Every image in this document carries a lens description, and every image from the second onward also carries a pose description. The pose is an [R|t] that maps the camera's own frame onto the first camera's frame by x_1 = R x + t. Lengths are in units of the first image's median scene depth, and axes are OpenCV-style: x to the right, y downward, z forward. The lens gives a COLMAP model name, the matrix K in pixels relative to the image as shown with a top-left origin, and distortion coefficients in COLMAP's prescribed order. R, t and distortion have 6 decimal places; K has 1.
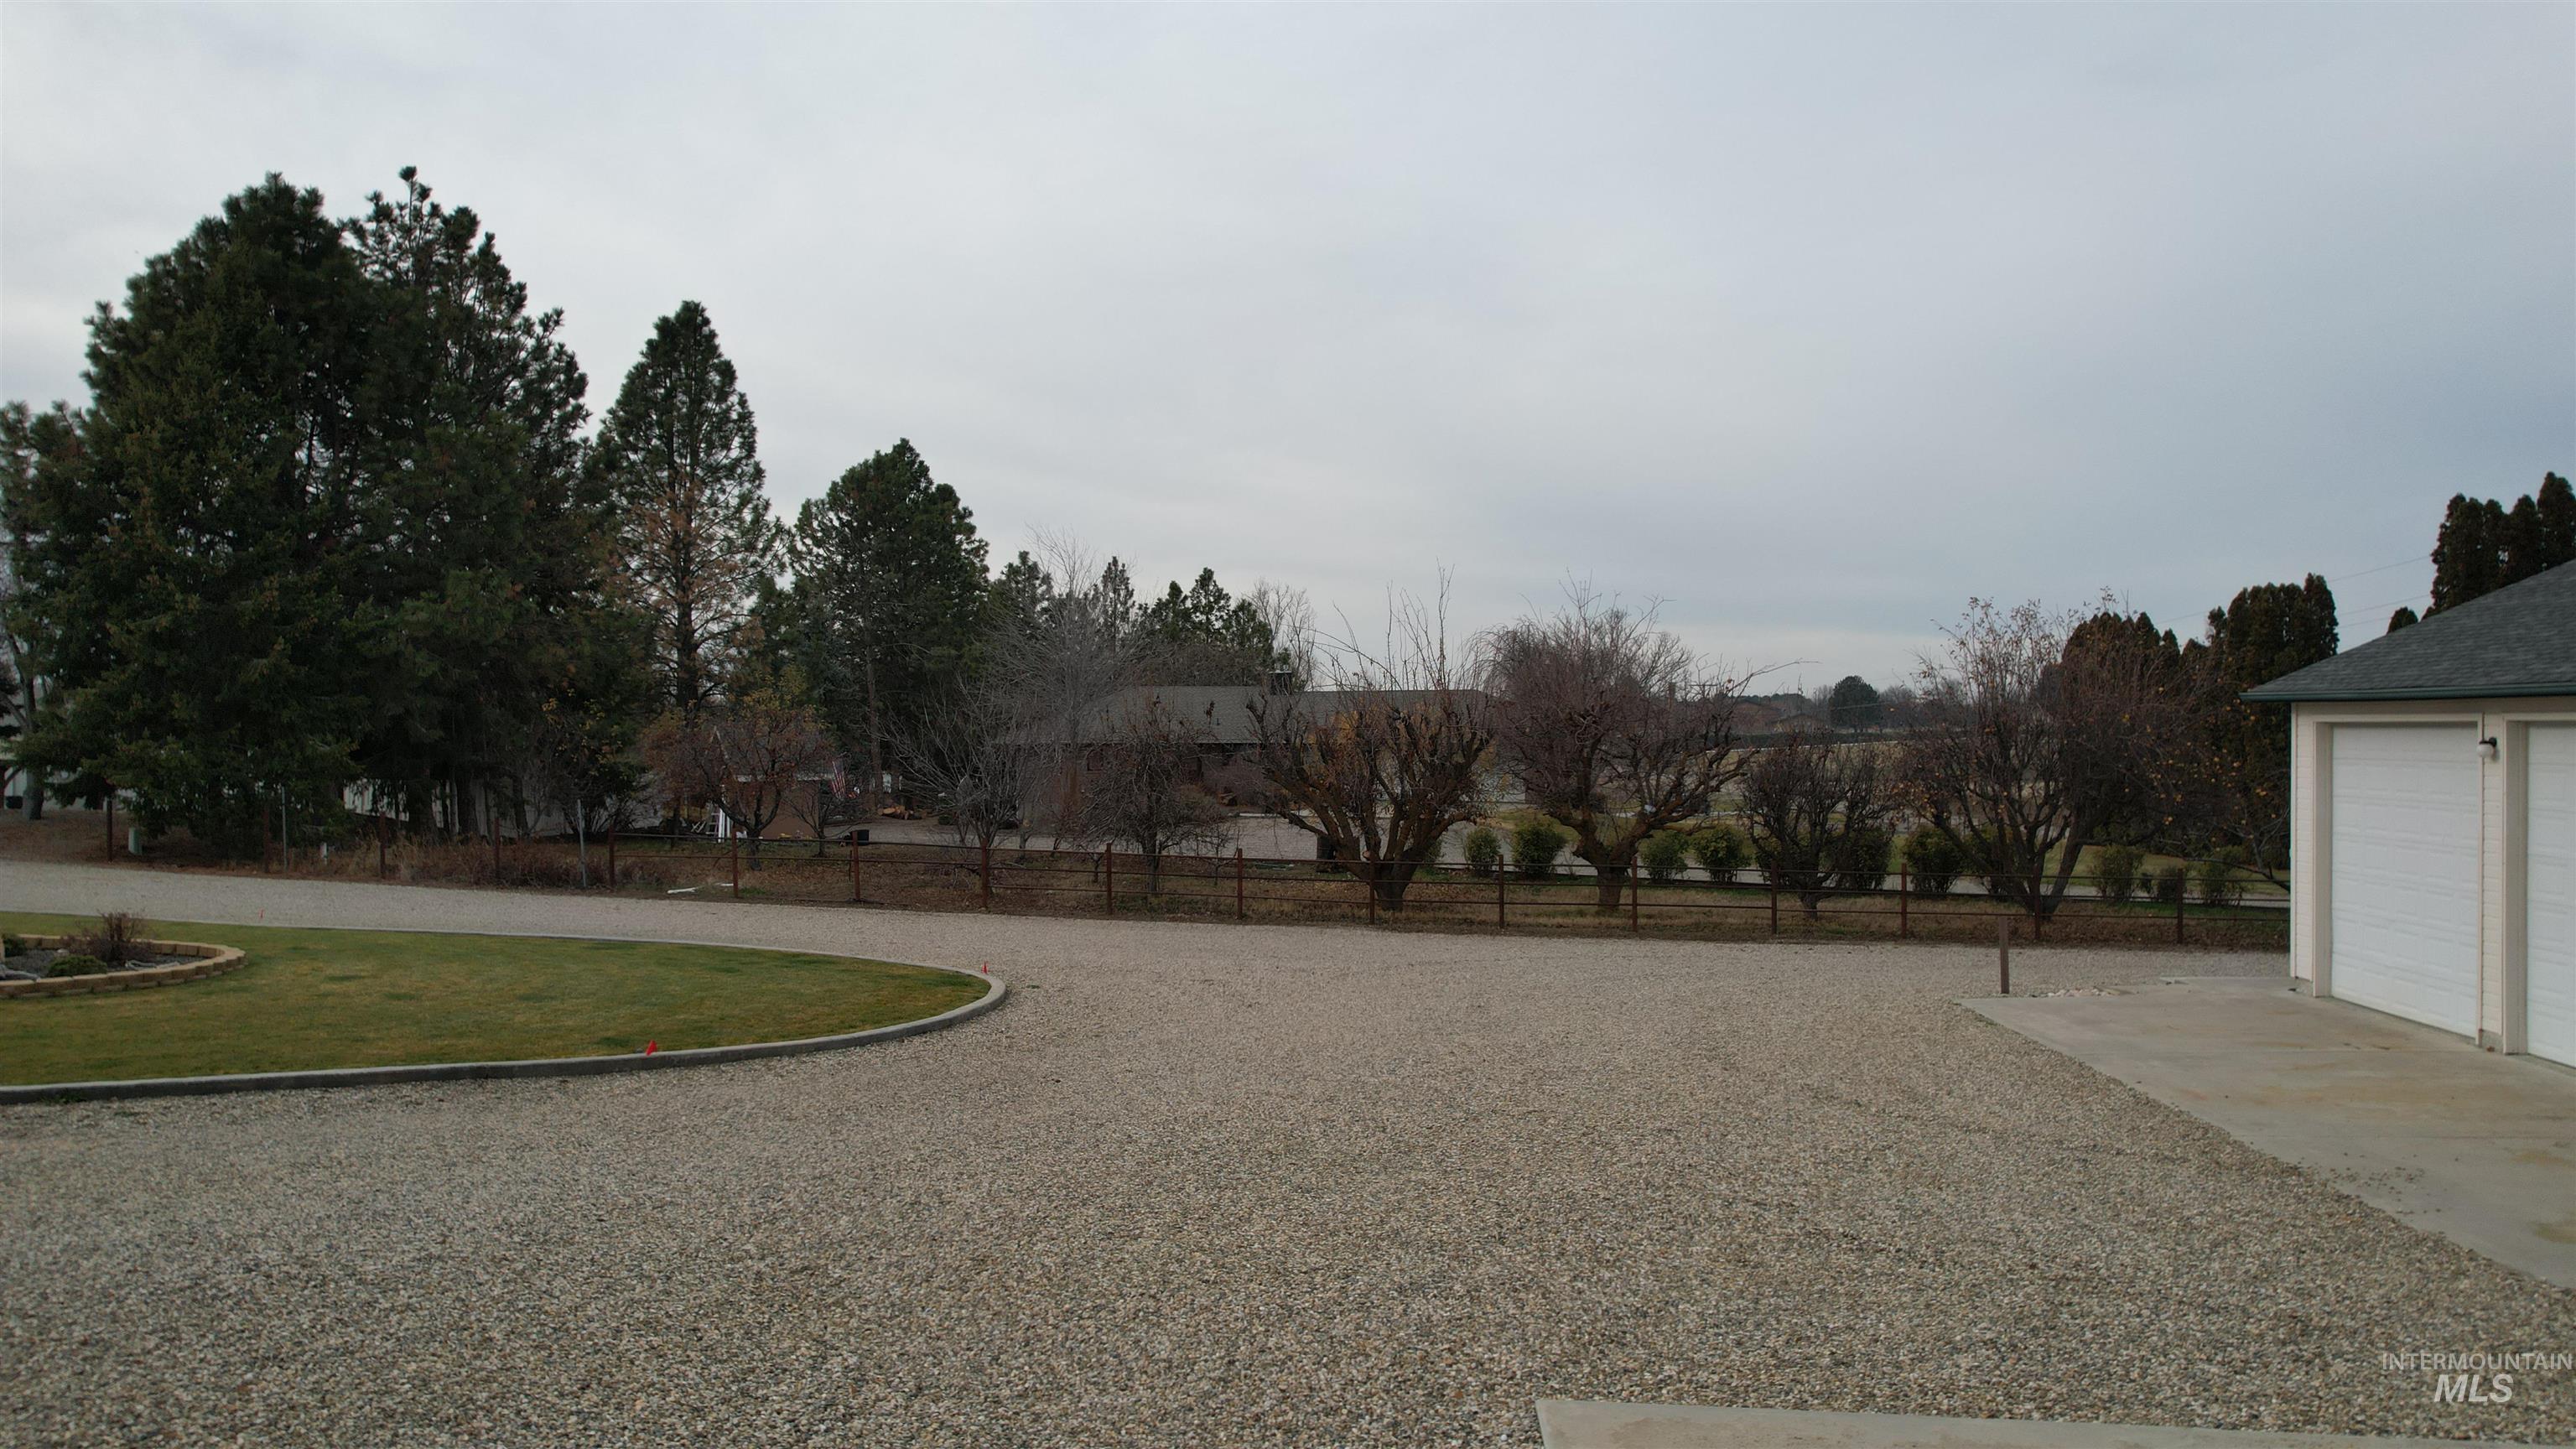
lens RADIAL K [[1651.5, 0, 1289.0], [0, 1651.5, 735.1], [0, 0, 1]] dist [-0.072789, 0.067508]
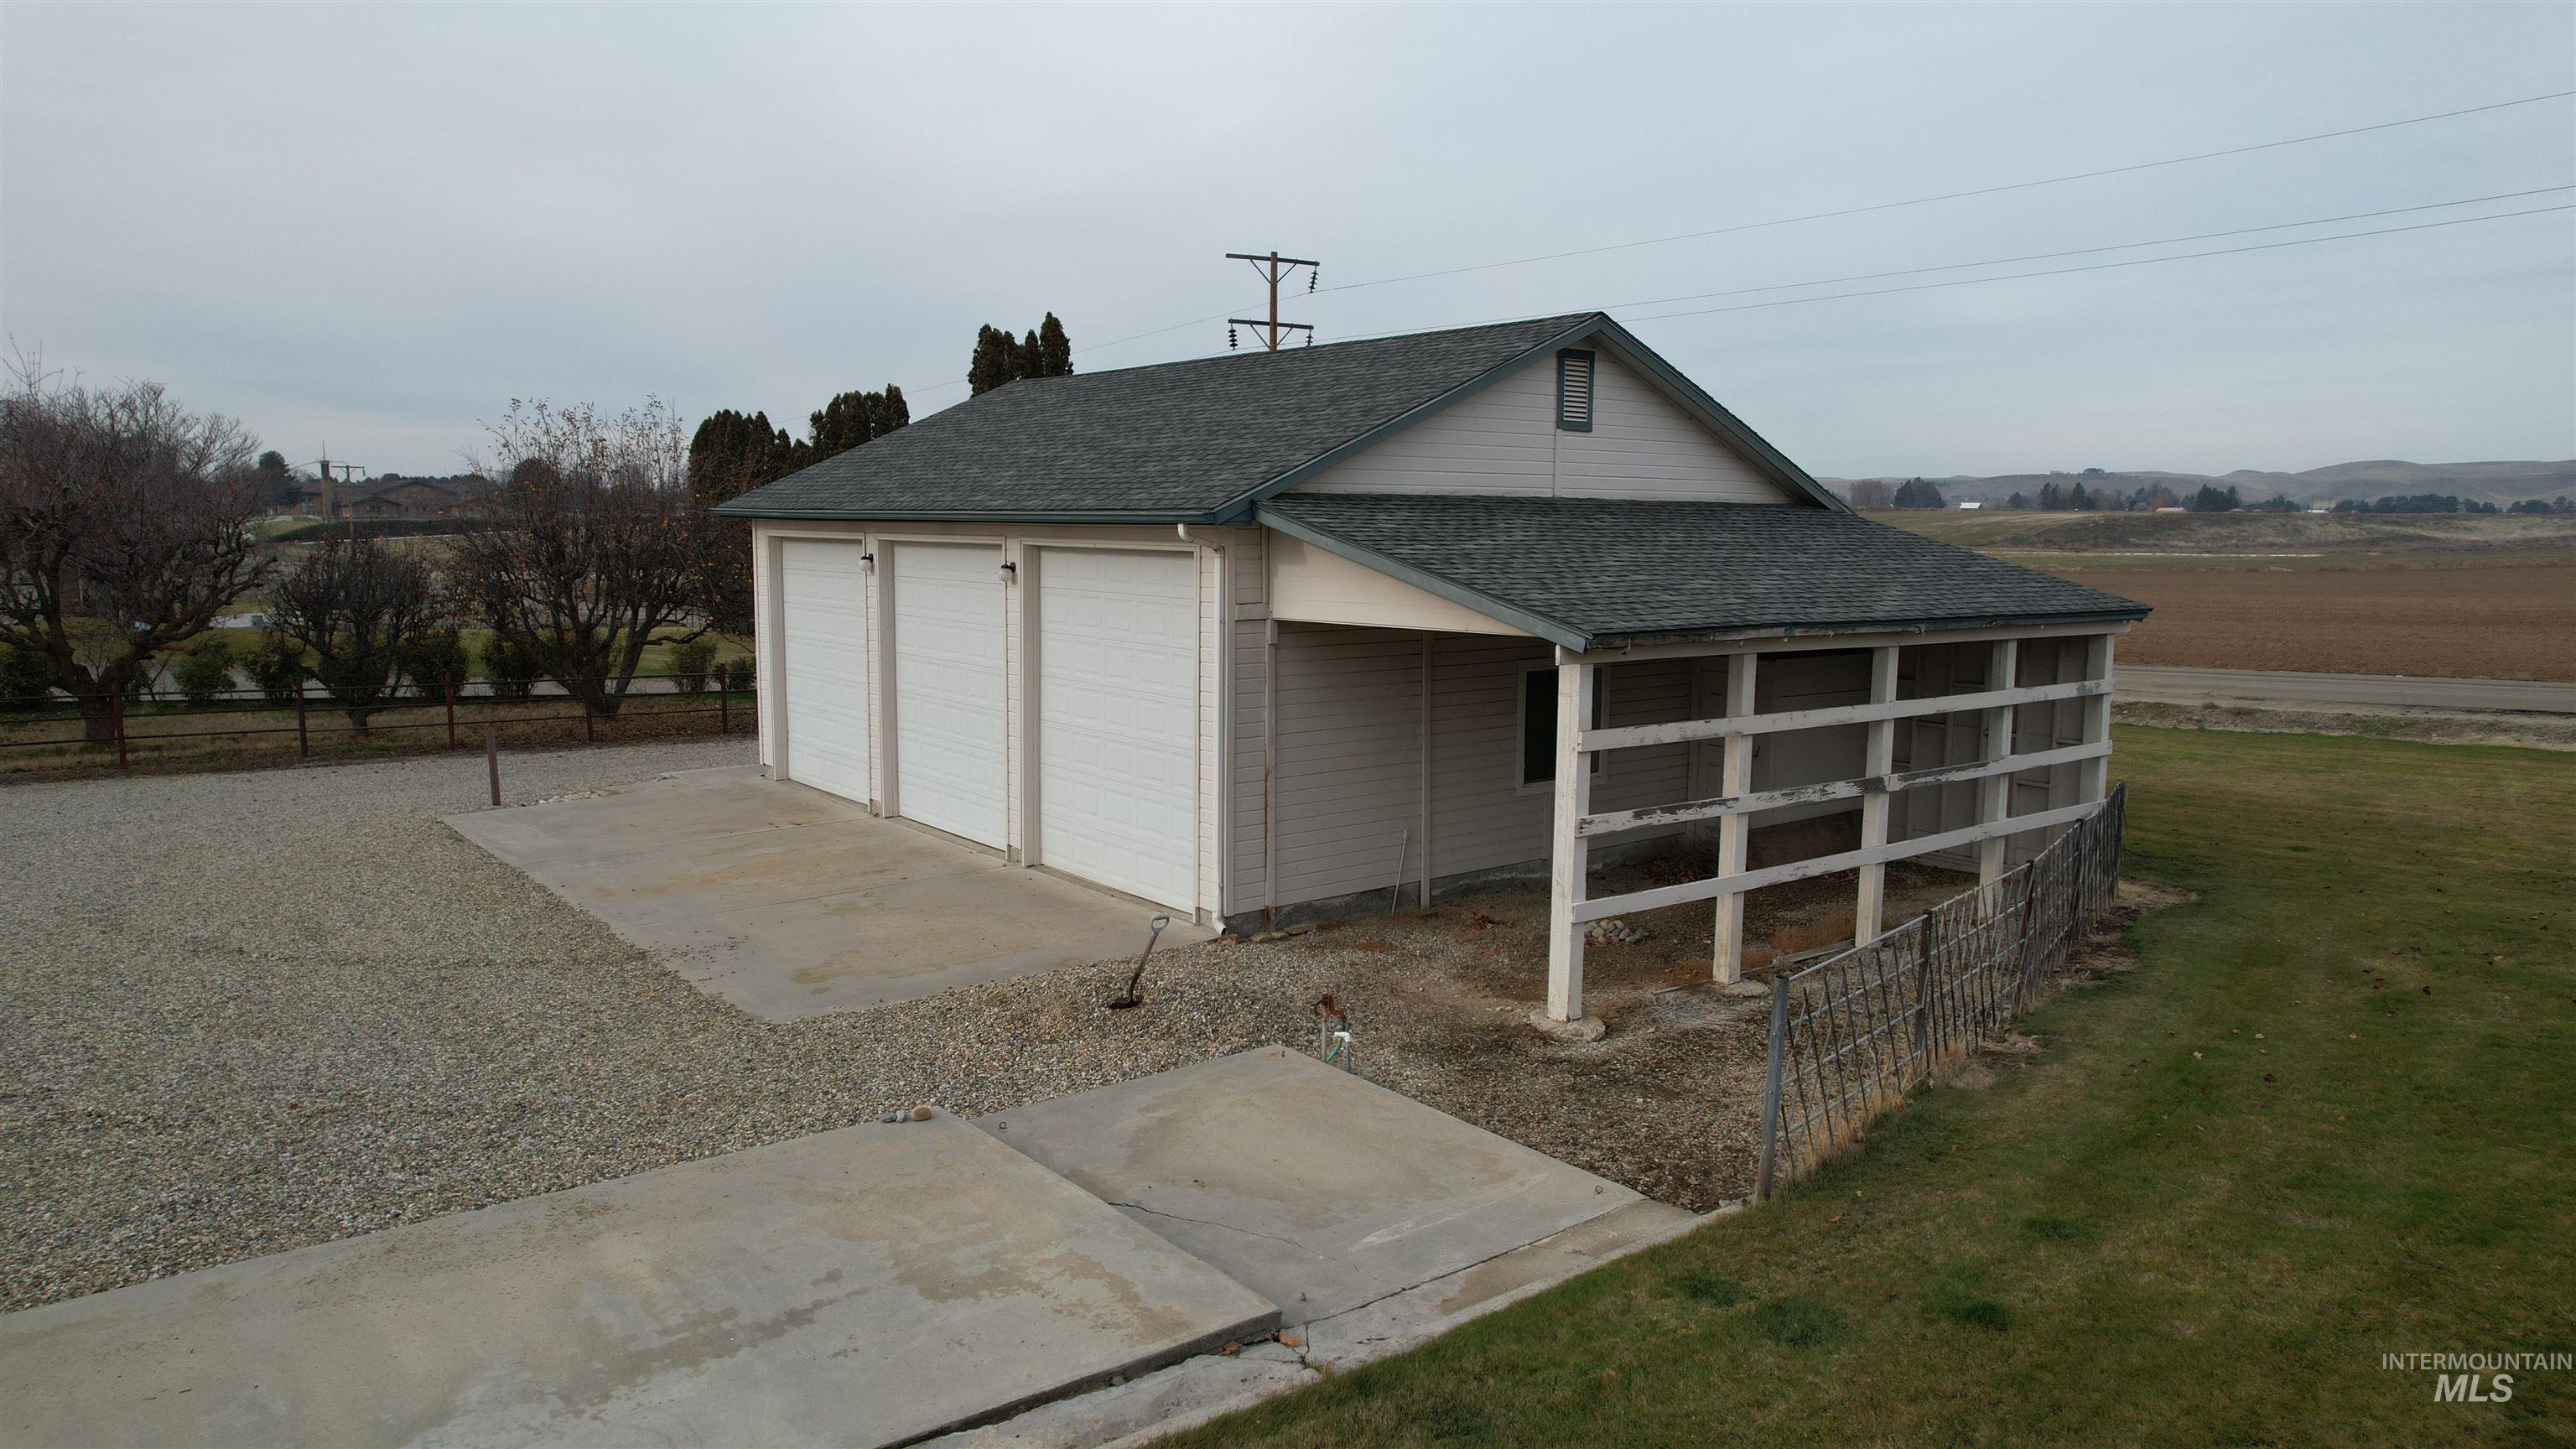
lens RADIAL K [[1651.5, 0, 1289.0], [0, 1651.5, 735.1], [0, 0, 1]] dist [-0.072789, 0.067508]
pose [[0.729916, -0.084219, 0.678328, 0.076346], [-0.005770, 0.991586, 0.129321, -0.012998], [-0.683512, -0.098307, 0.723289, -0.046080]]
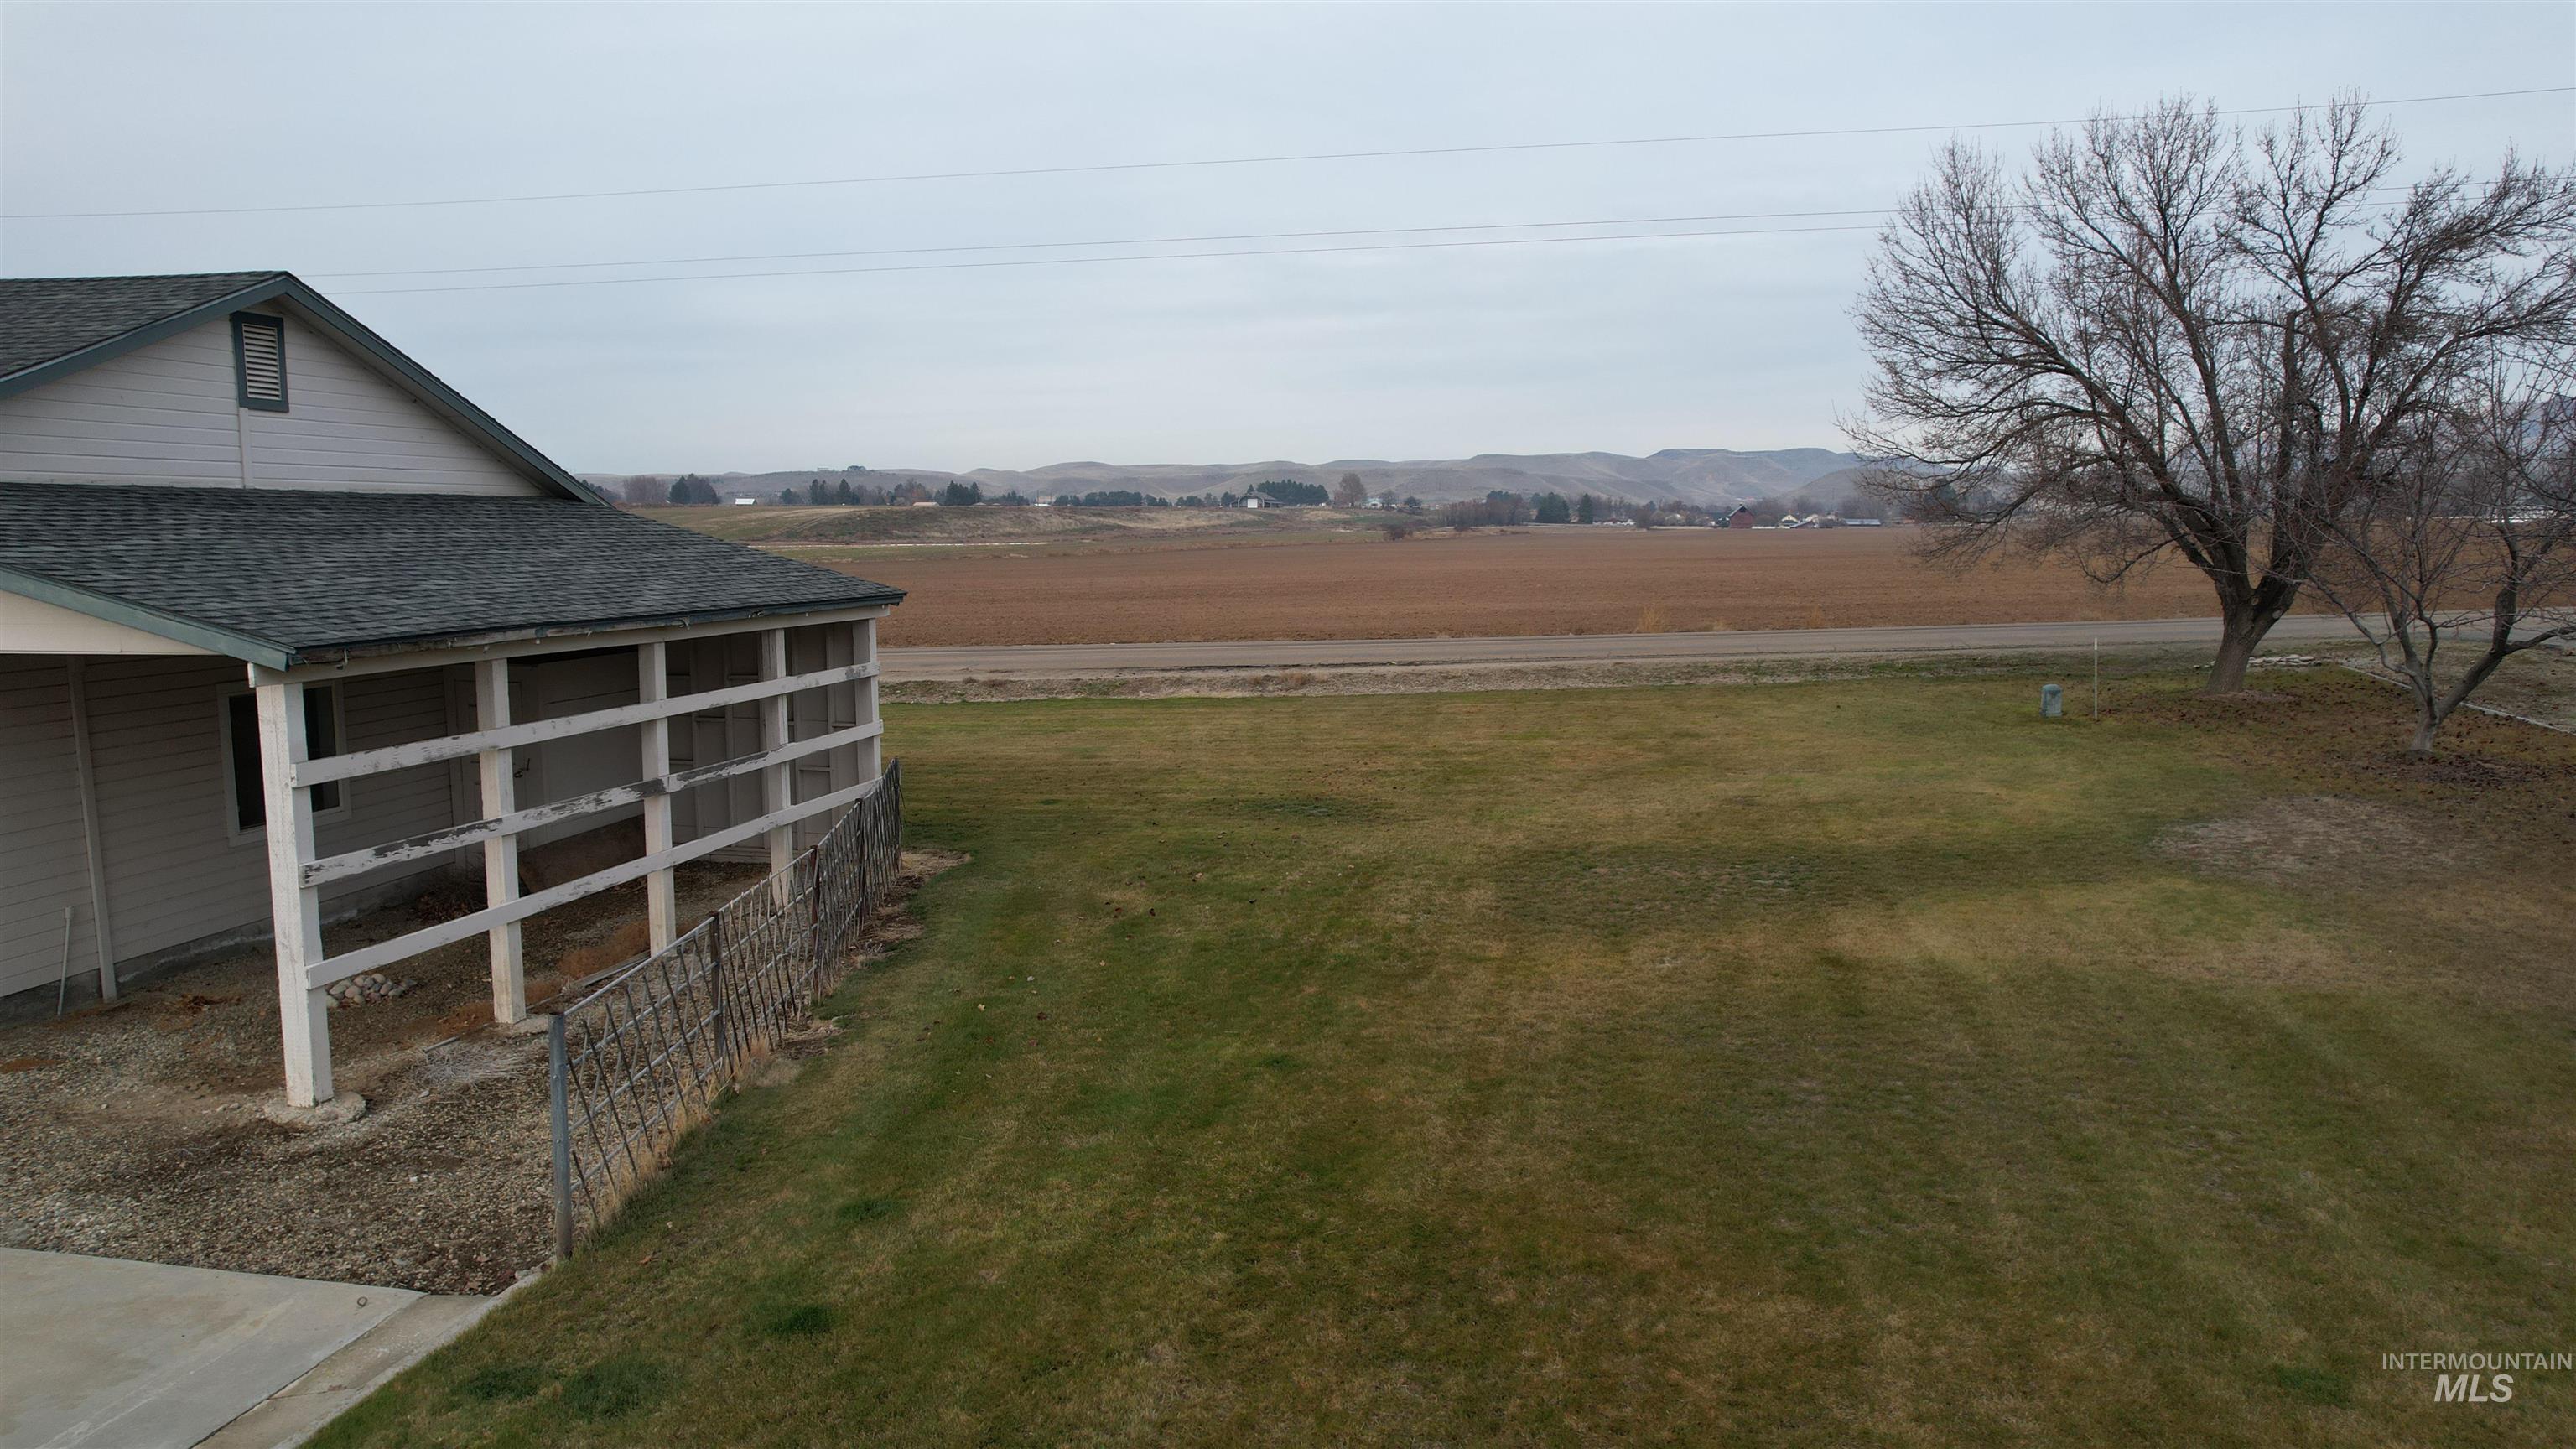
lens RADIAL K [[1651.5, 0, 1289.0], [0, 1651.5, 735.1], [0, 0, 1]] dist [-0.072789, 0.067508]
pose [[0.109515, -0.127813, 0.985733, 0.092995], [-0.000694, 0.991688, 0.128662, -0.011400], [-0.993985, -0.014774, 0.108516, -0.044442]]
